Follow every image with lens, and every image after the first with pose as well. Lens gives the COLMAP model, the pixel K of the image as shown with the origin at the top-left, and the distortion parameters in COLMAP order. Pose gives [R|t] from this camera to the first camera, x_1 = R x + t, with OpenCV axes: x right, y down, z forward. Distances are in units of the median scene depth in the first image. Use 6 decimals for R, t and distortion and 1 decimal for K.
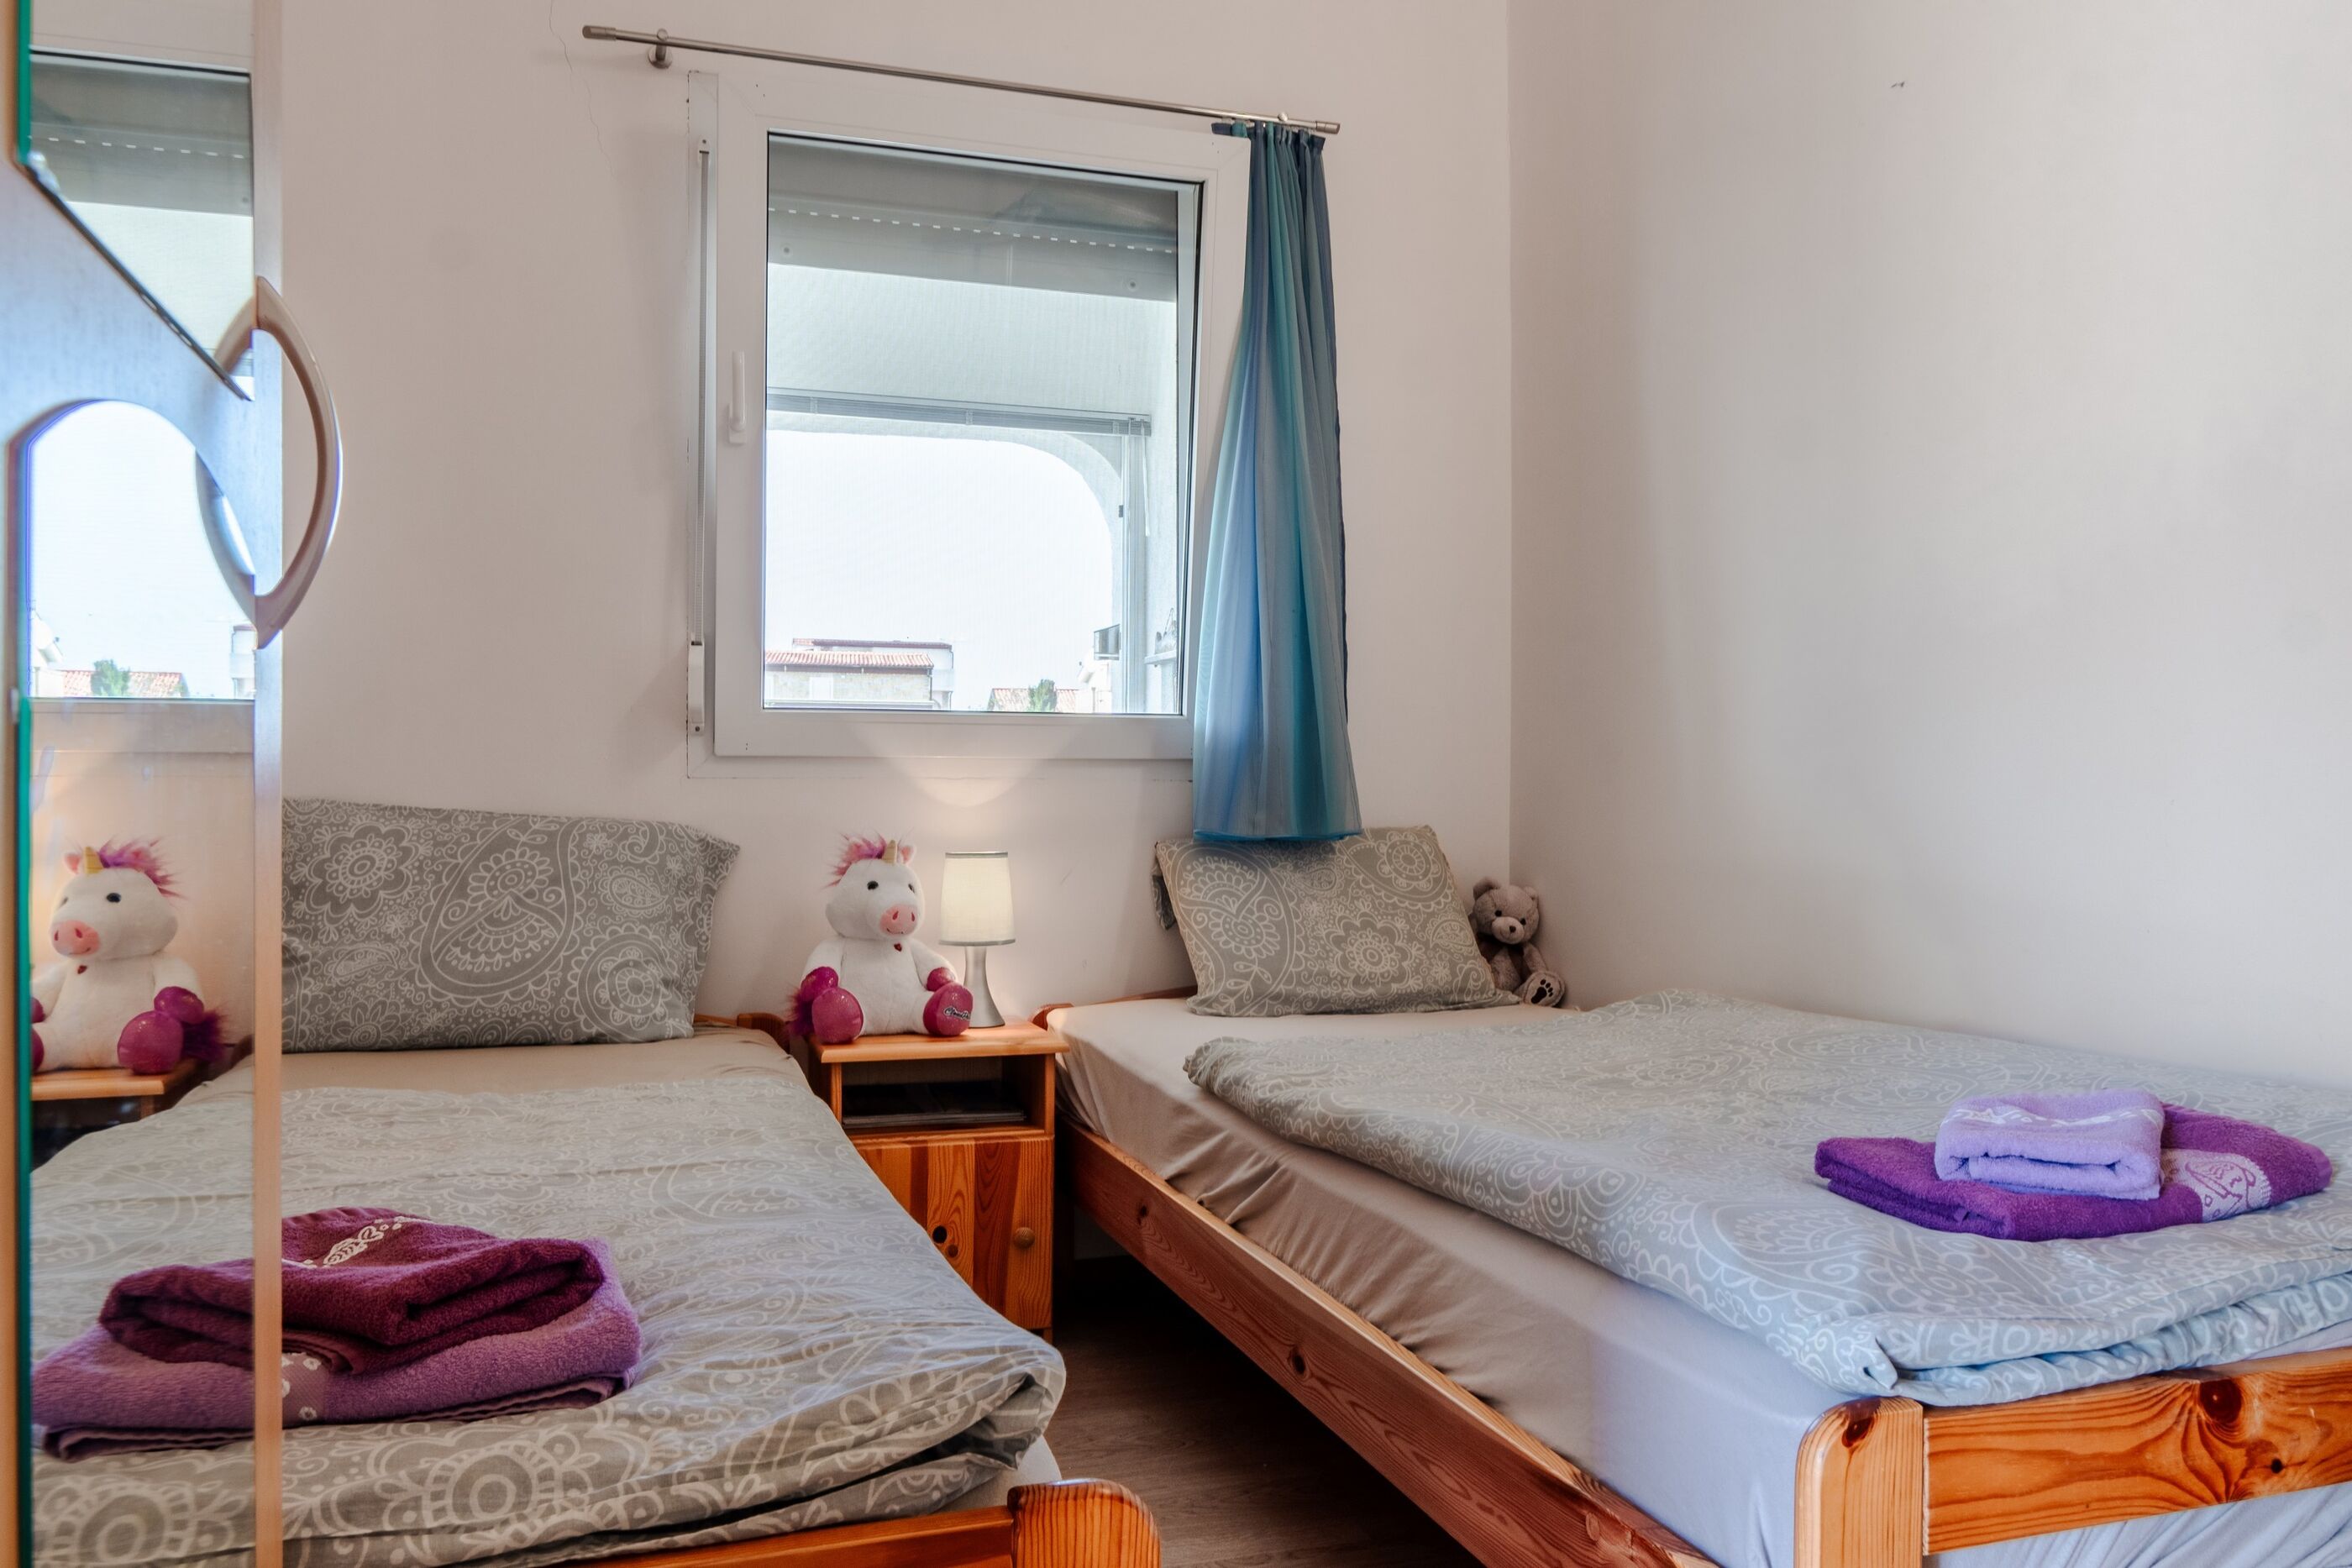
lens RADIAL K [[1660.0, 0, 1256.0], [0, 1660.0, 849.4], [0, 0, 1]] dist [0.030610, -0.073197]
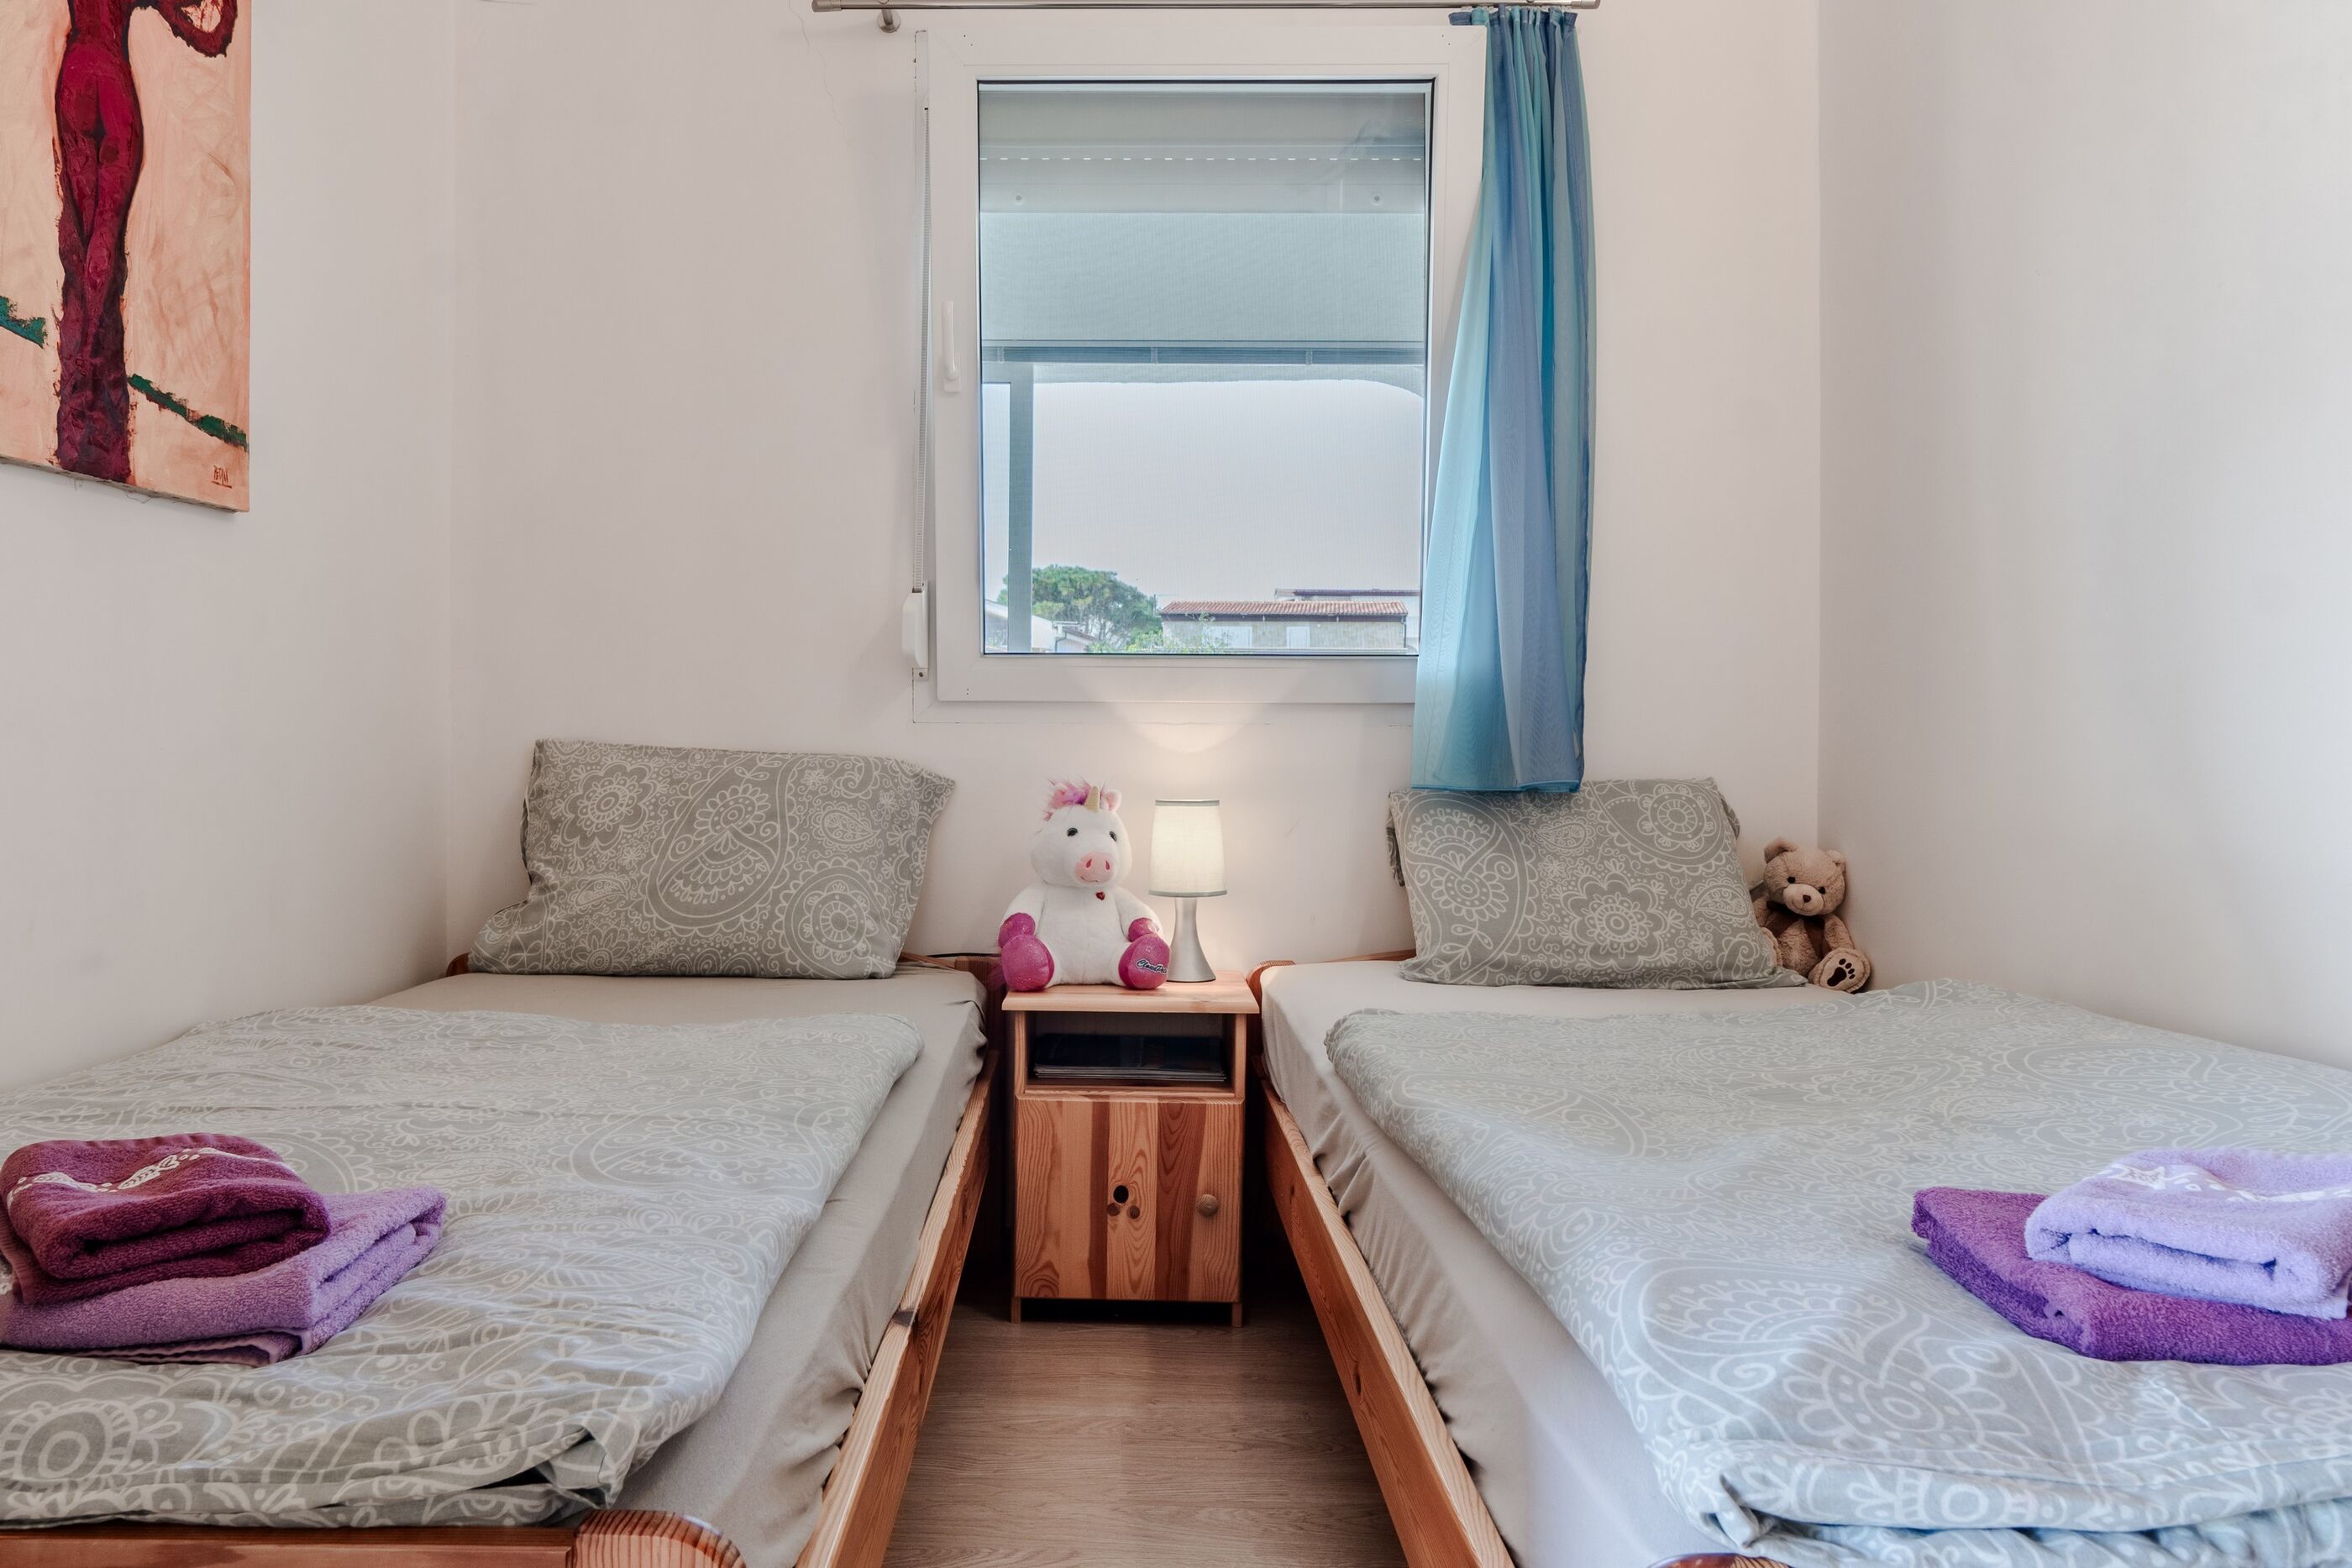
lens RADIAL K [[1679.9, 0, 1160.4], [0, 1679.9, 770.7], [0, 0, 1]] dist [0.001768, -0.004512]
pose [[0.950108, 0.011732, -0.311700, 0.131696], [-0.016251, 0.999797, -0.011904, -0.003508], [0.311497, 0.016375, 0.950106, 0.072909]]
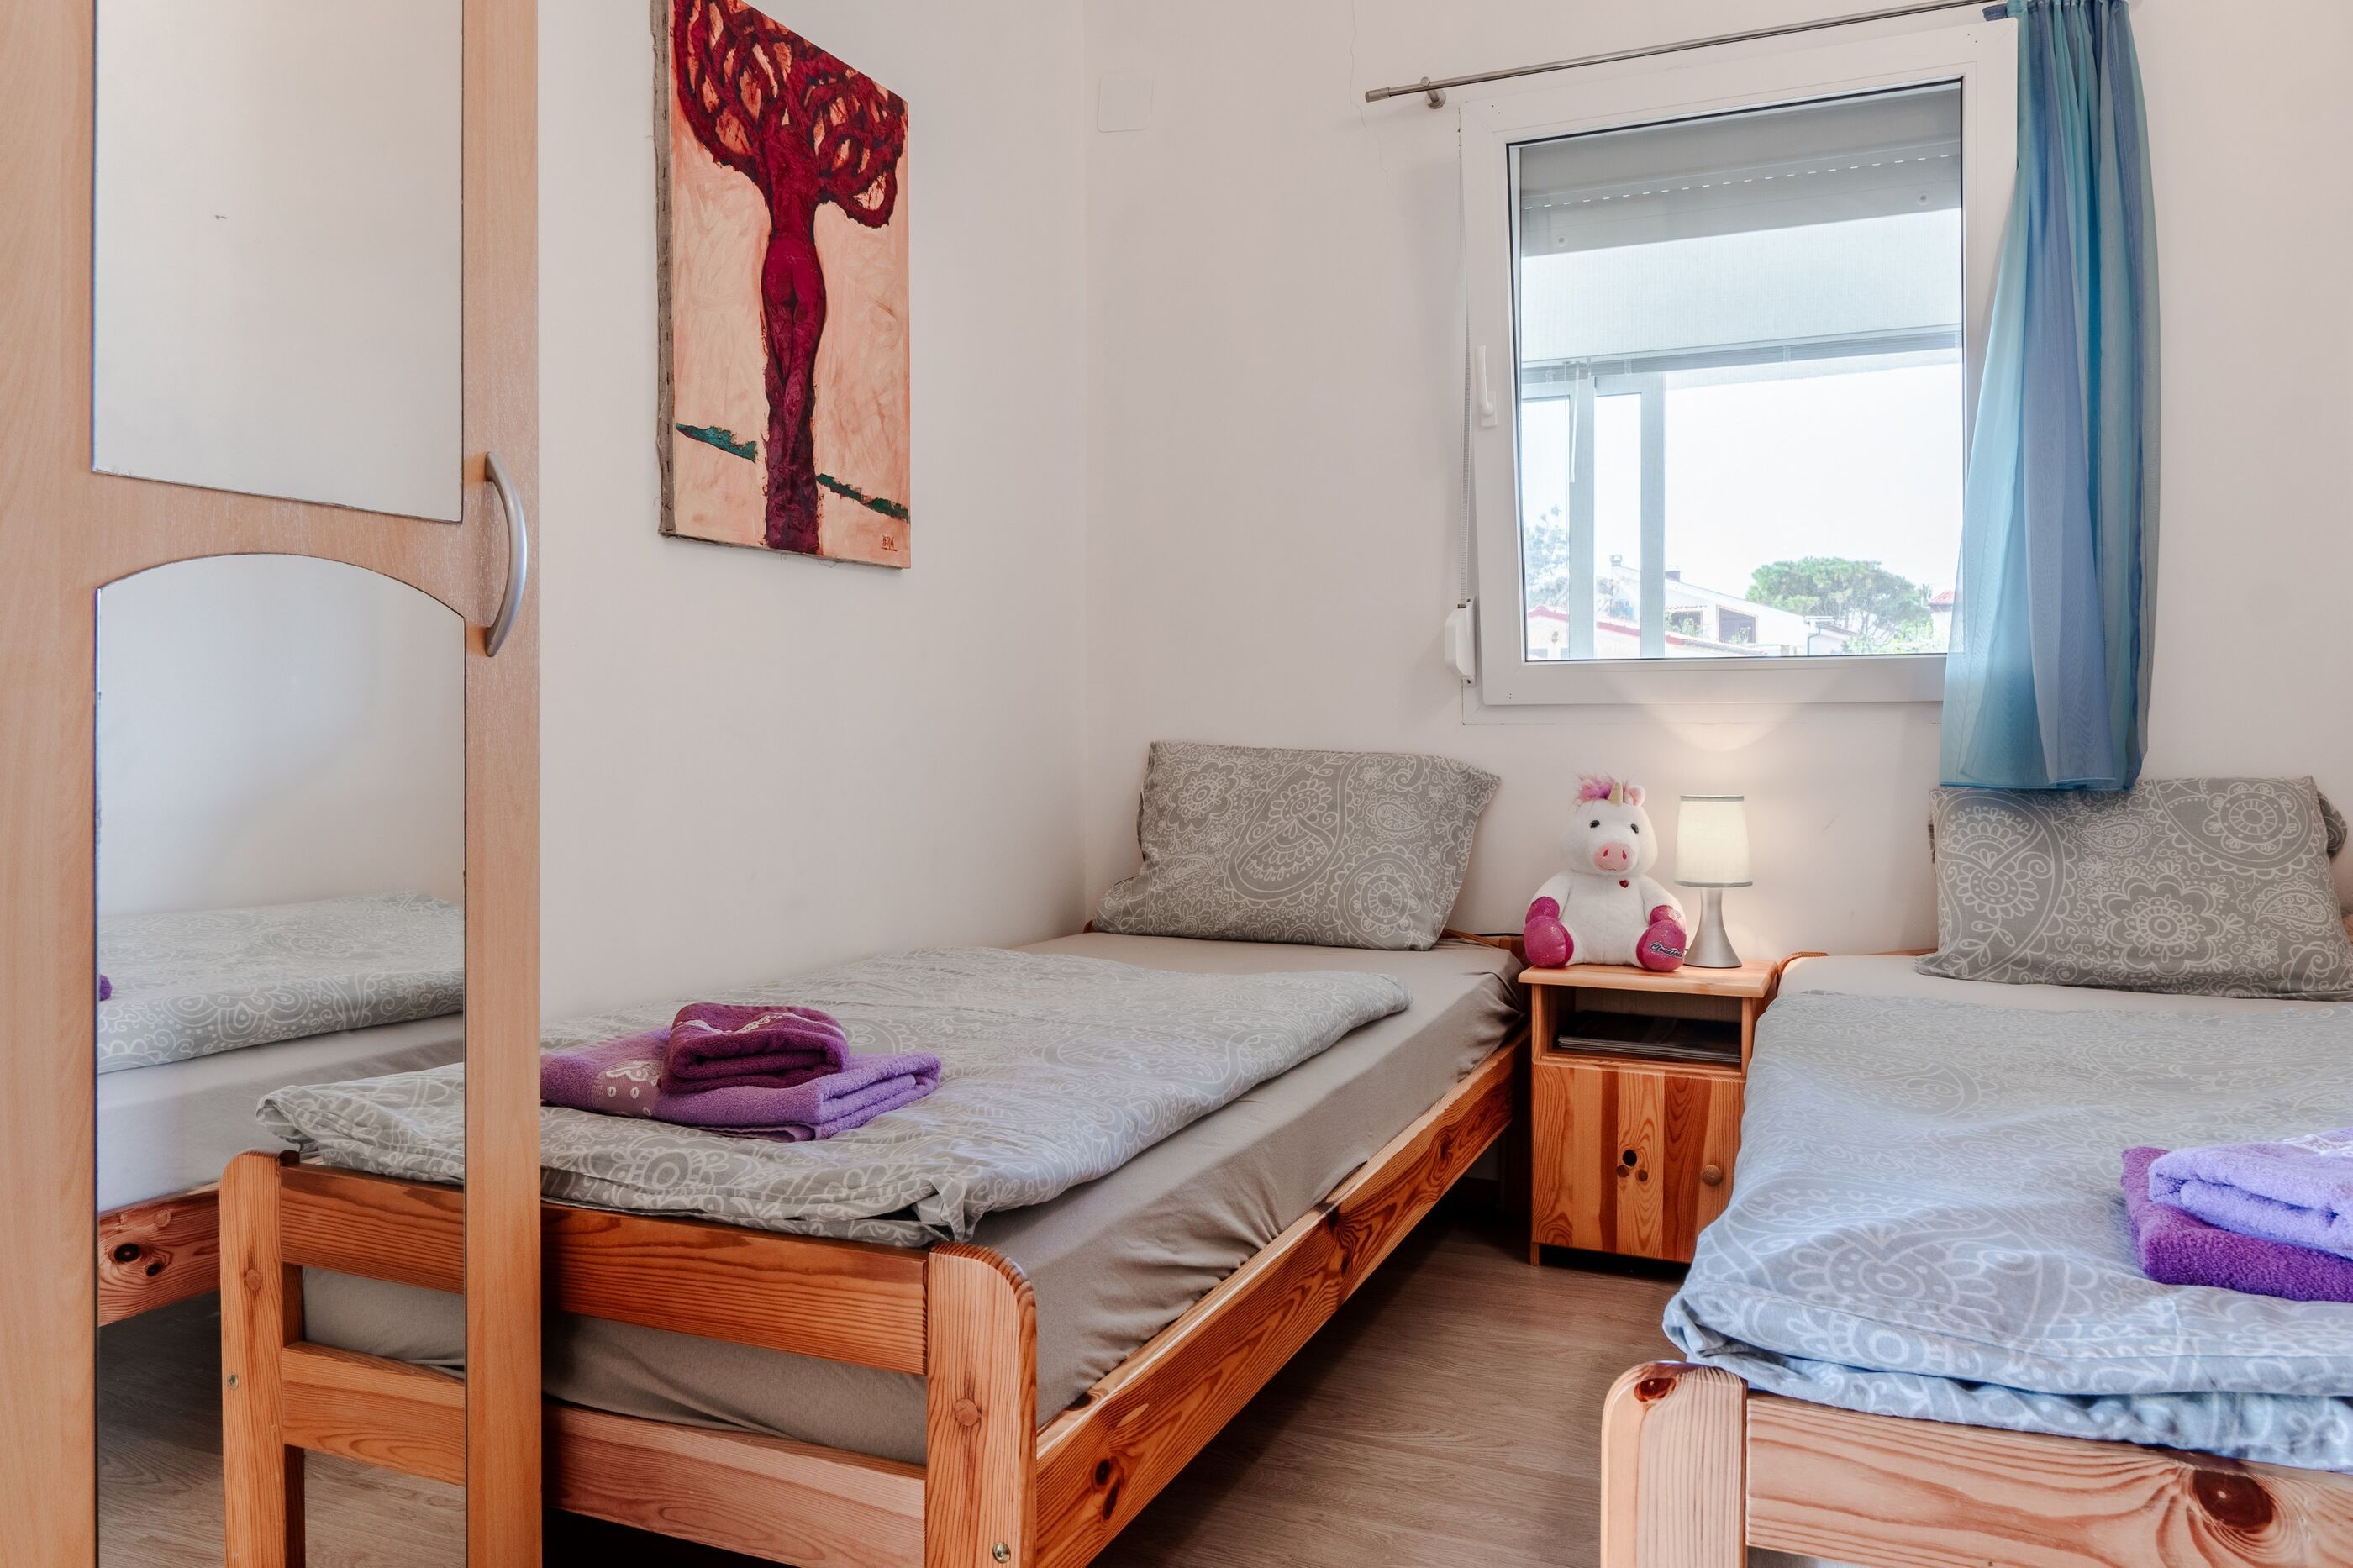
lens RADIAL K [[1665.5, 0, 1249.3], [0, 1665.5, 785.7], [0, 0, 1]] dist [0.026683, -0.040909]
pose [[0.771831, 0.018709, -0.635552, 0.286318], [-0.021636, 0.999761, 0.003154, -0.001402], [0.635459, 0.011316, 0.772052, 0.030197]]
